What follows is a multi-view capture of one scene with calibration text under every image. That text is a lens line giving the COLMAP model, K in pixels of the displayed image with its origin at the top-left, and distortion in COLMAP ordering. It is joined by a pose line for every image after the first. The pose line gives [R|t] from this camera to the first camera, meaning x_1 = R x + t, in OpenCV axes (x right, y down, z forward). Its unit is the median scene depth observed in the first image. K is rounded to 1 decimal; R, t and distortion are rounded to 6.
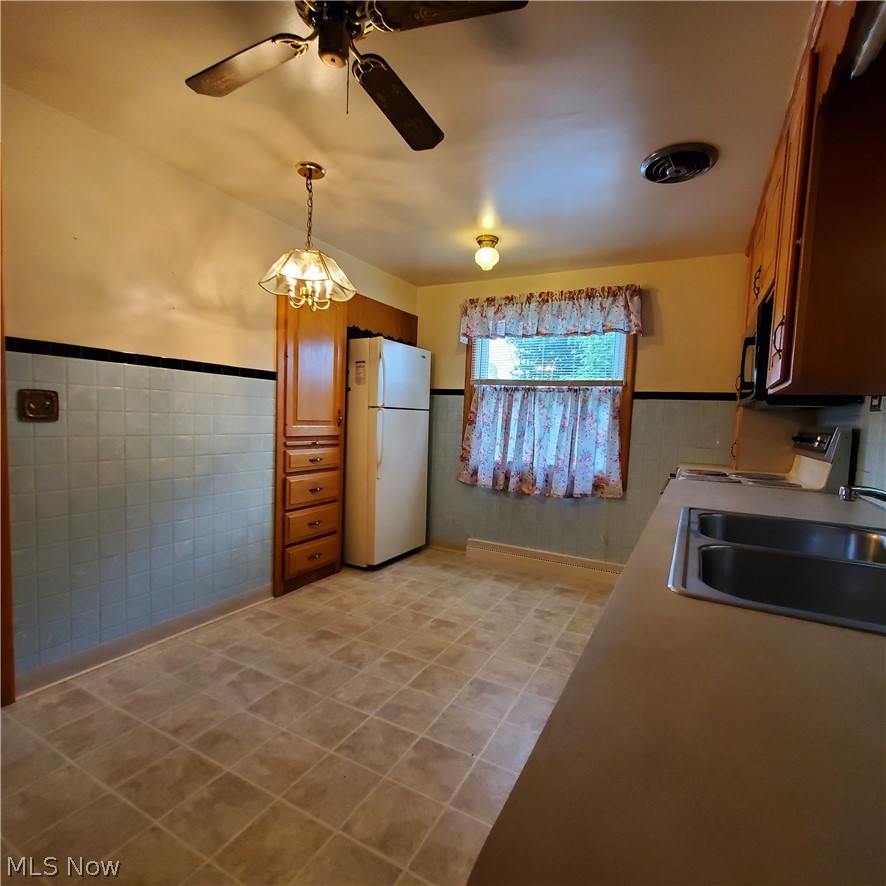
lens RADIAL K [[465.4, 0, 459.0], [0, 465.4, 452.7], [0, 0, 1]] dist [0.002227, -0.005916]
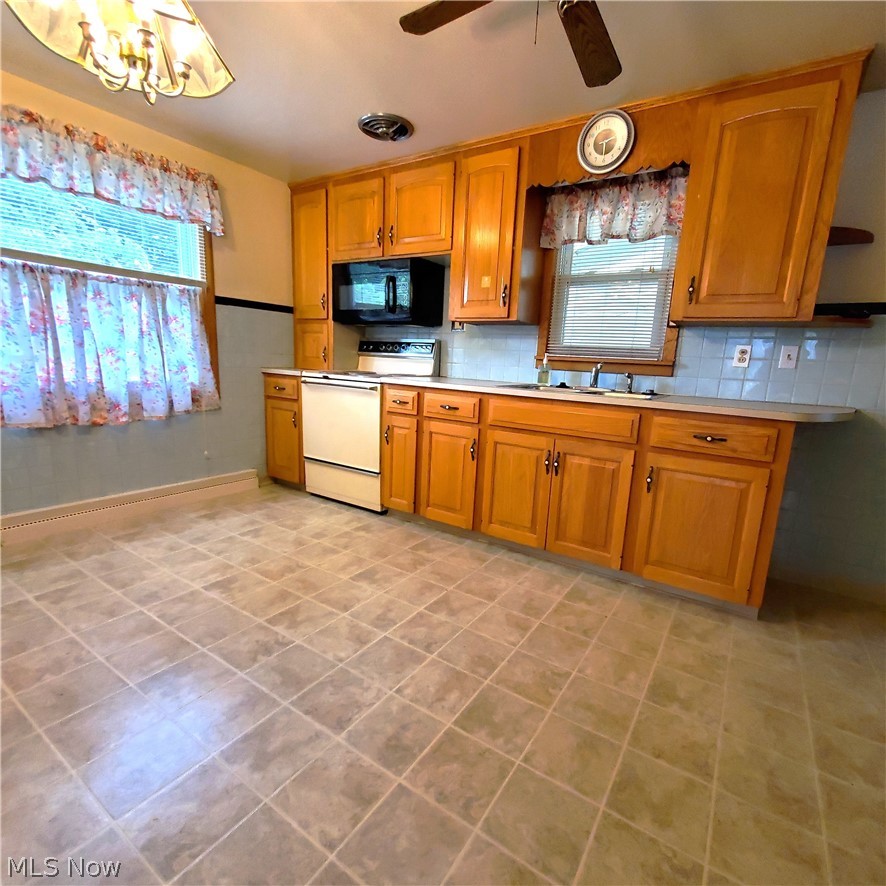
lens RADIAL K [[465.4, 0, 459.0], [0, 465.4, 452.7], [0, 0, 1]] dist [0.002227, -0.005916]
pose [[0.097921, -0.233714, 0.967362, -0.582537], [0.029150, 0.972290, 0.231954, -0.024699], [-0.994767, 0.005485, 0.102021, 0.408127]]
